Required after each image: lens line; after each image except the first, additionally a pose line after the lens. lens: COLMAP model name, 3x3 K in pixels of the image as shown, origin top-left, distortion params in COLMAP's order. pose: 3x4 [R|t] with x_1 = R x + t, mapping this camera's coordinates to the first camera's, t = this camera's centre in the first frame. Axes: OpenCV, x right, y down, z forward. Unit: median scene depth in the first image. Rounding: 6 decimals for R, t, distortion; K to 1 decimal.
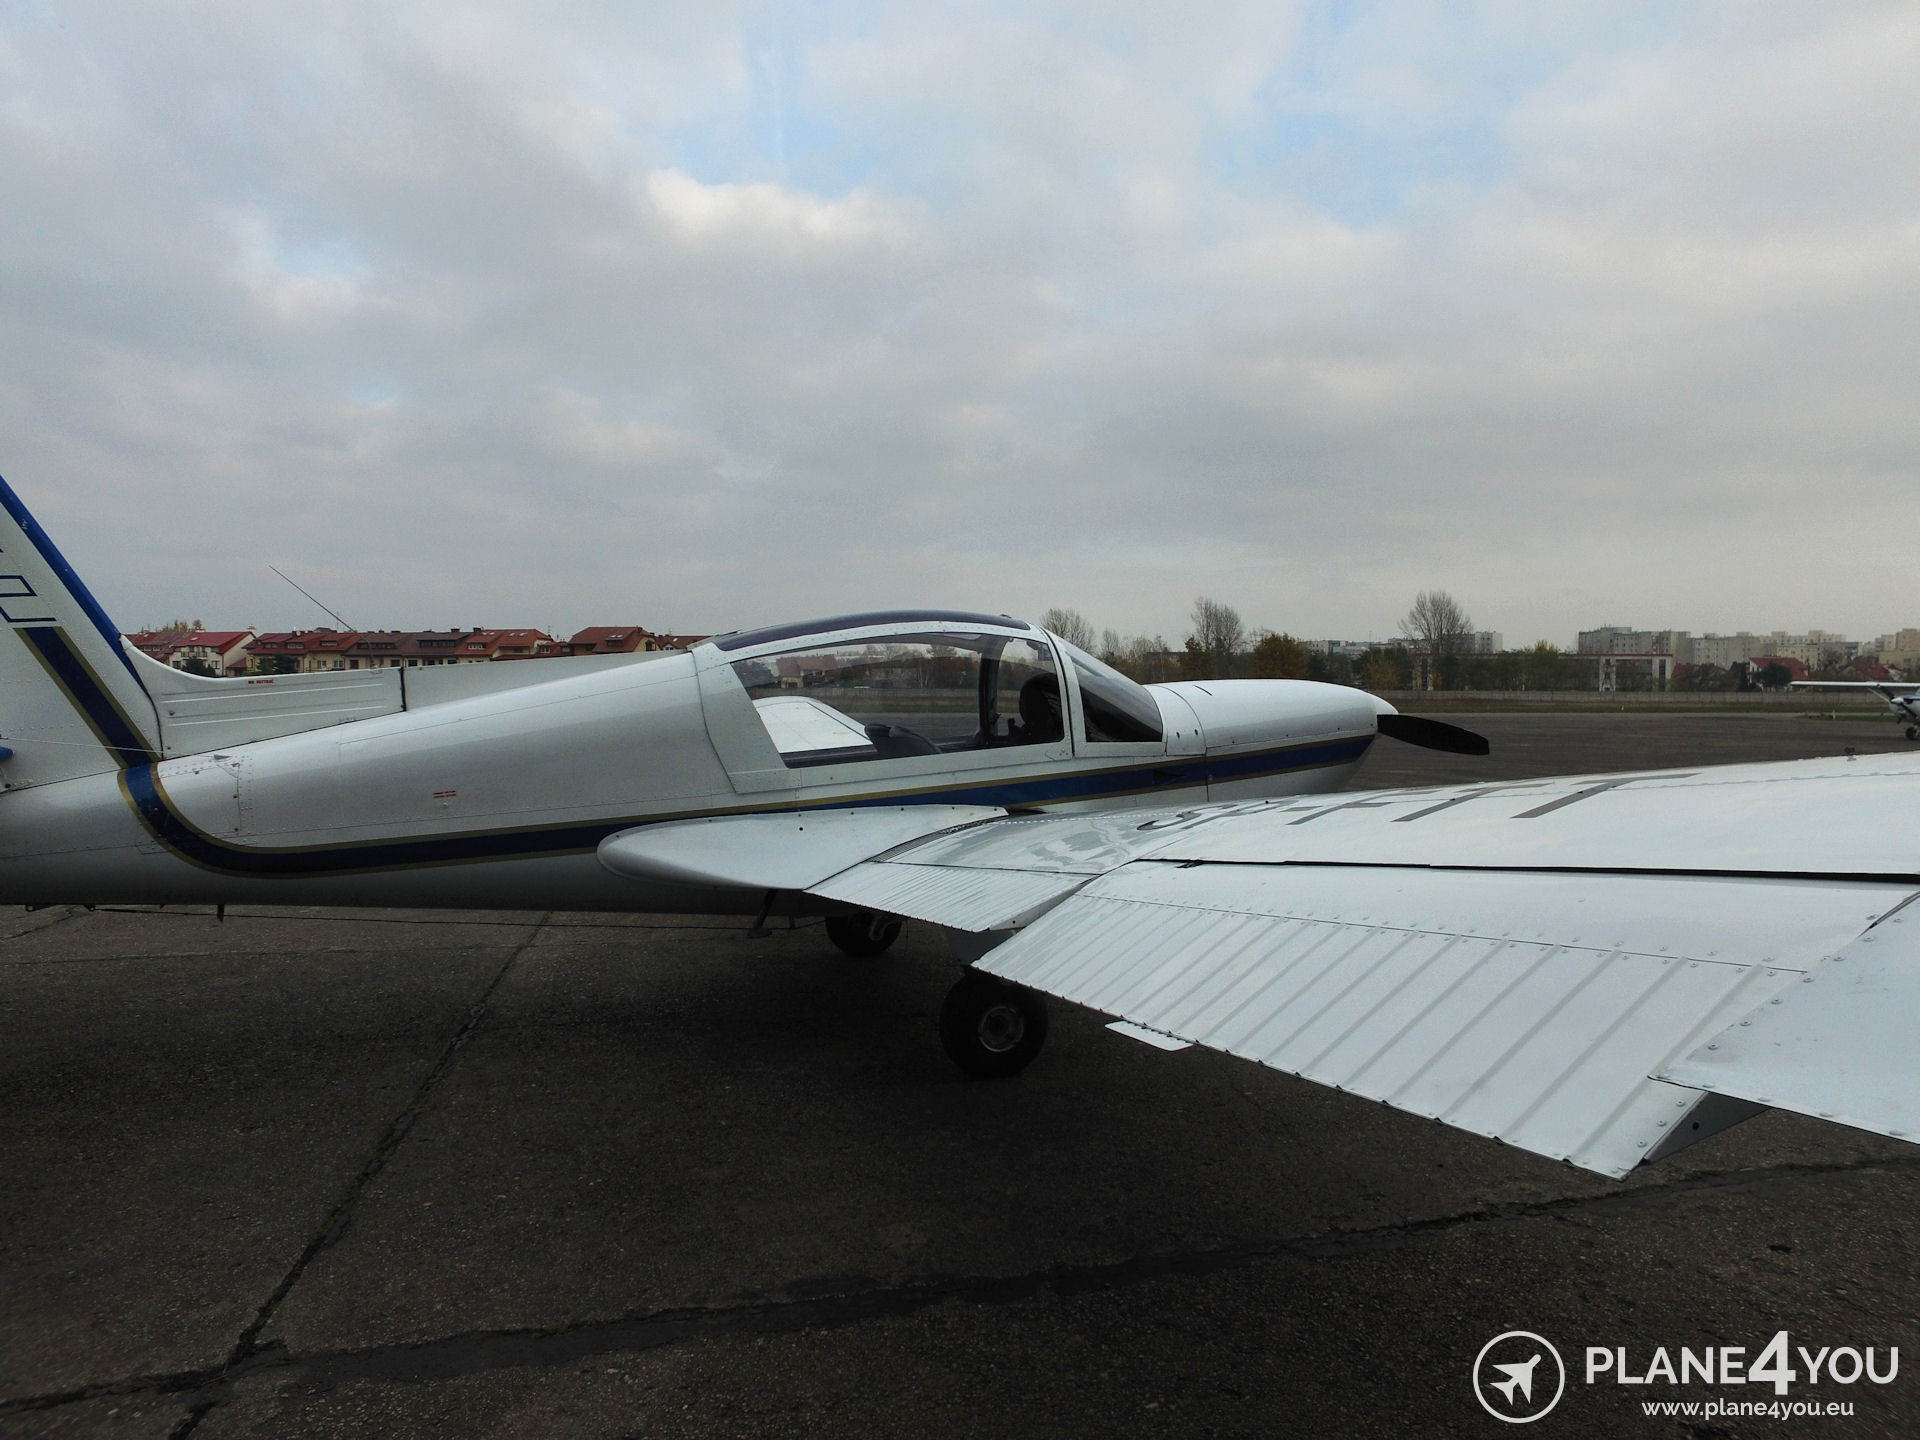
lens RADIAL K [[1120.0, 0, 966.0], [0, 1120.0, 718.9], [0, 0, 1]] dist [-0.129158, 0.090259]
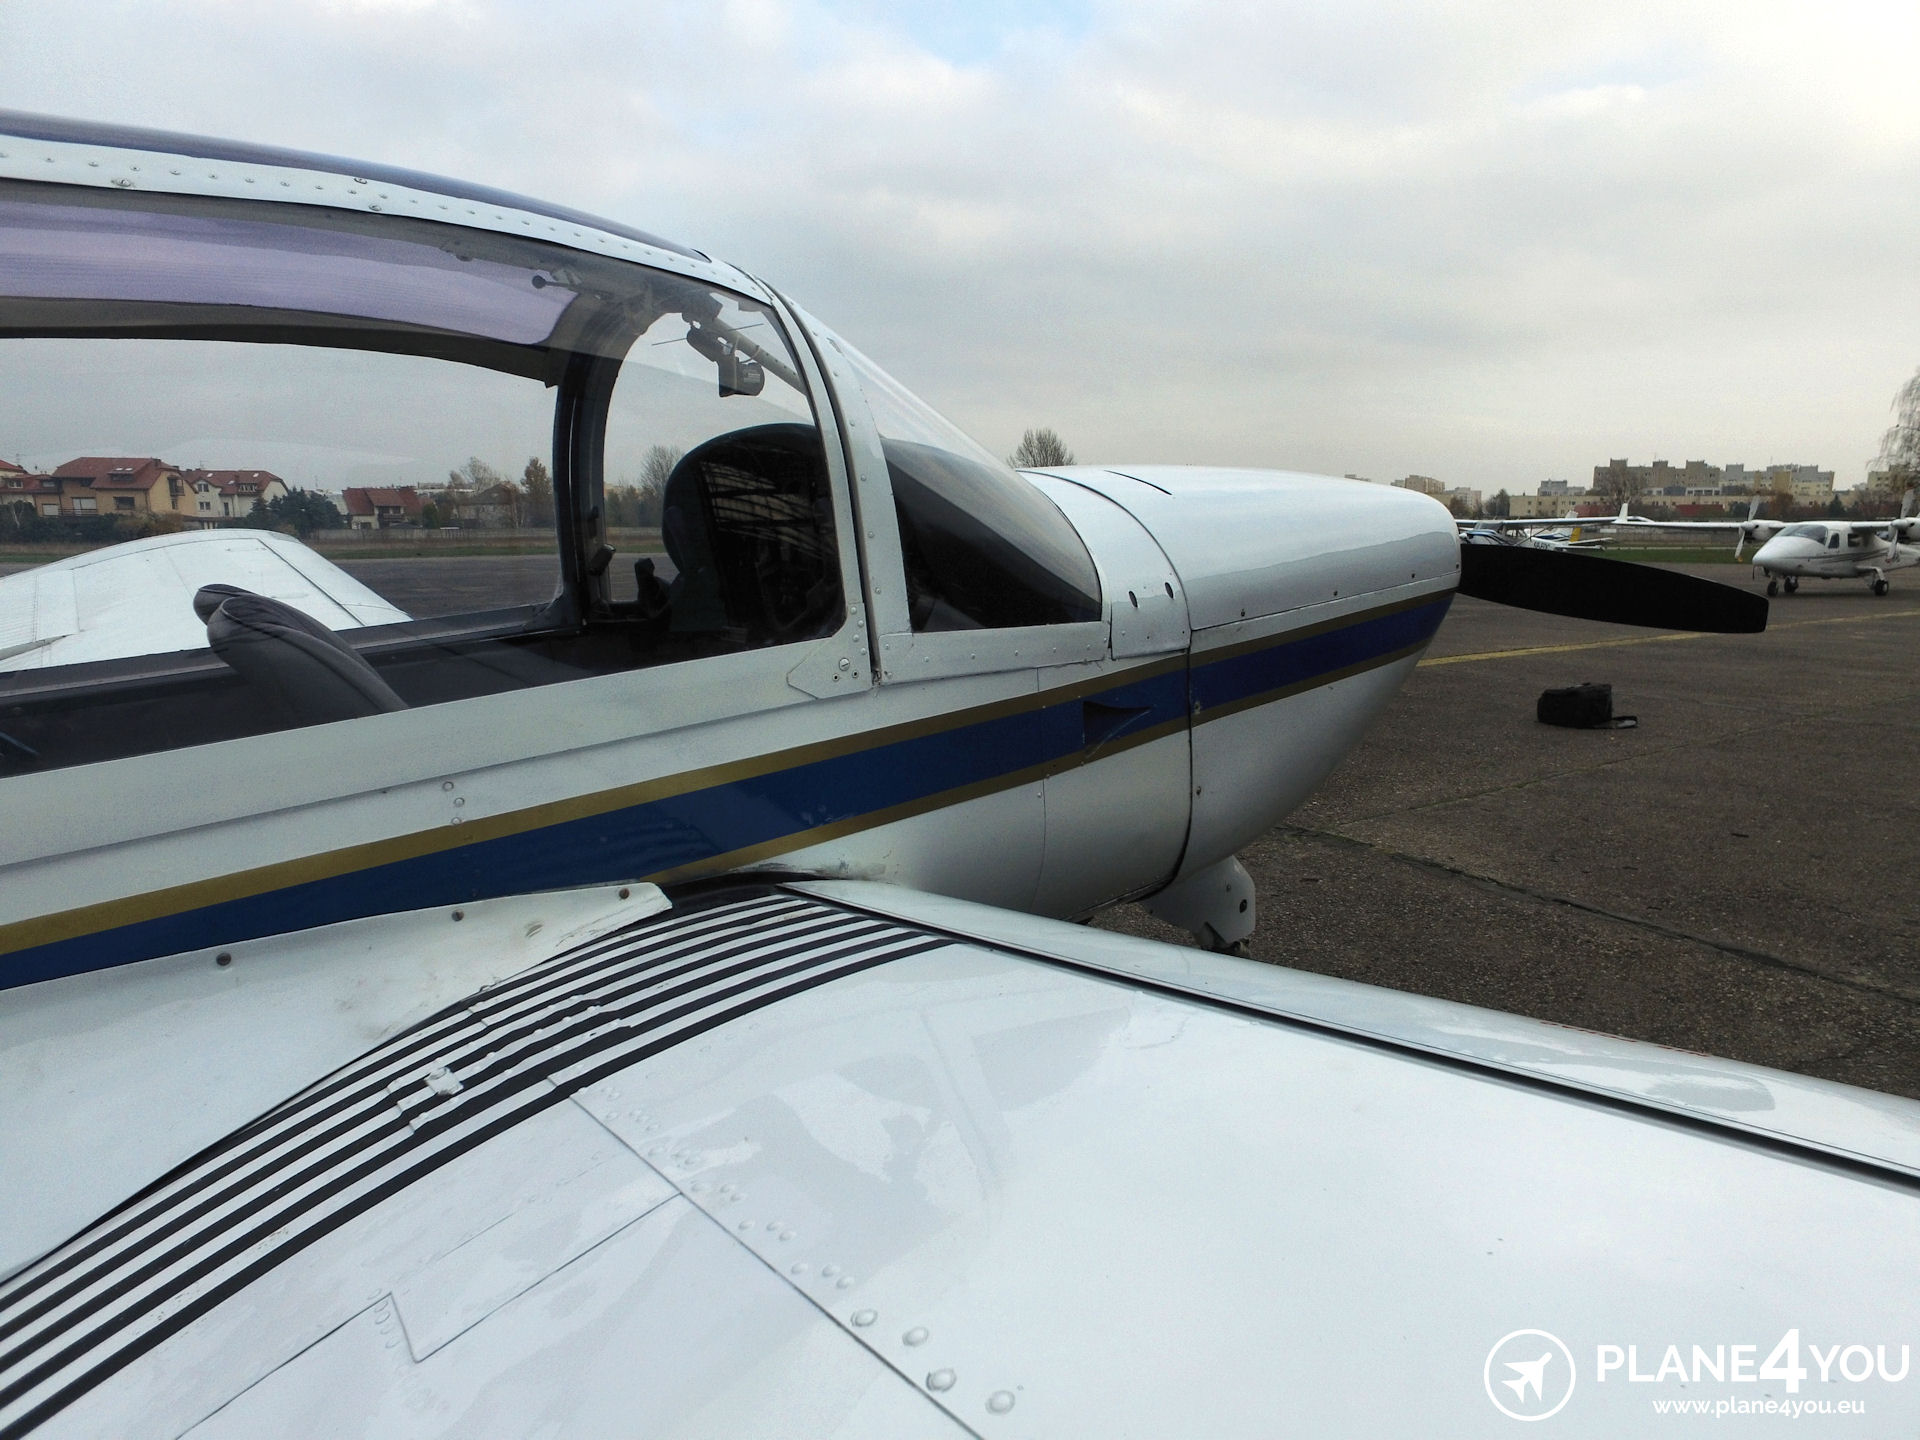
lens RADIAL K [[1118.9, 0, 964.4], [0, 1118.9, 720.4], [0, 0, 1]] dist [-0.122916, 0.087675]
pose [[0.942351, -0.060068, 0.329189, 0.014580], [0.011539, 0.989005, 0.147434, -0.000516], [-0.334426, -0.135136, 0.932683, 0.574135]]
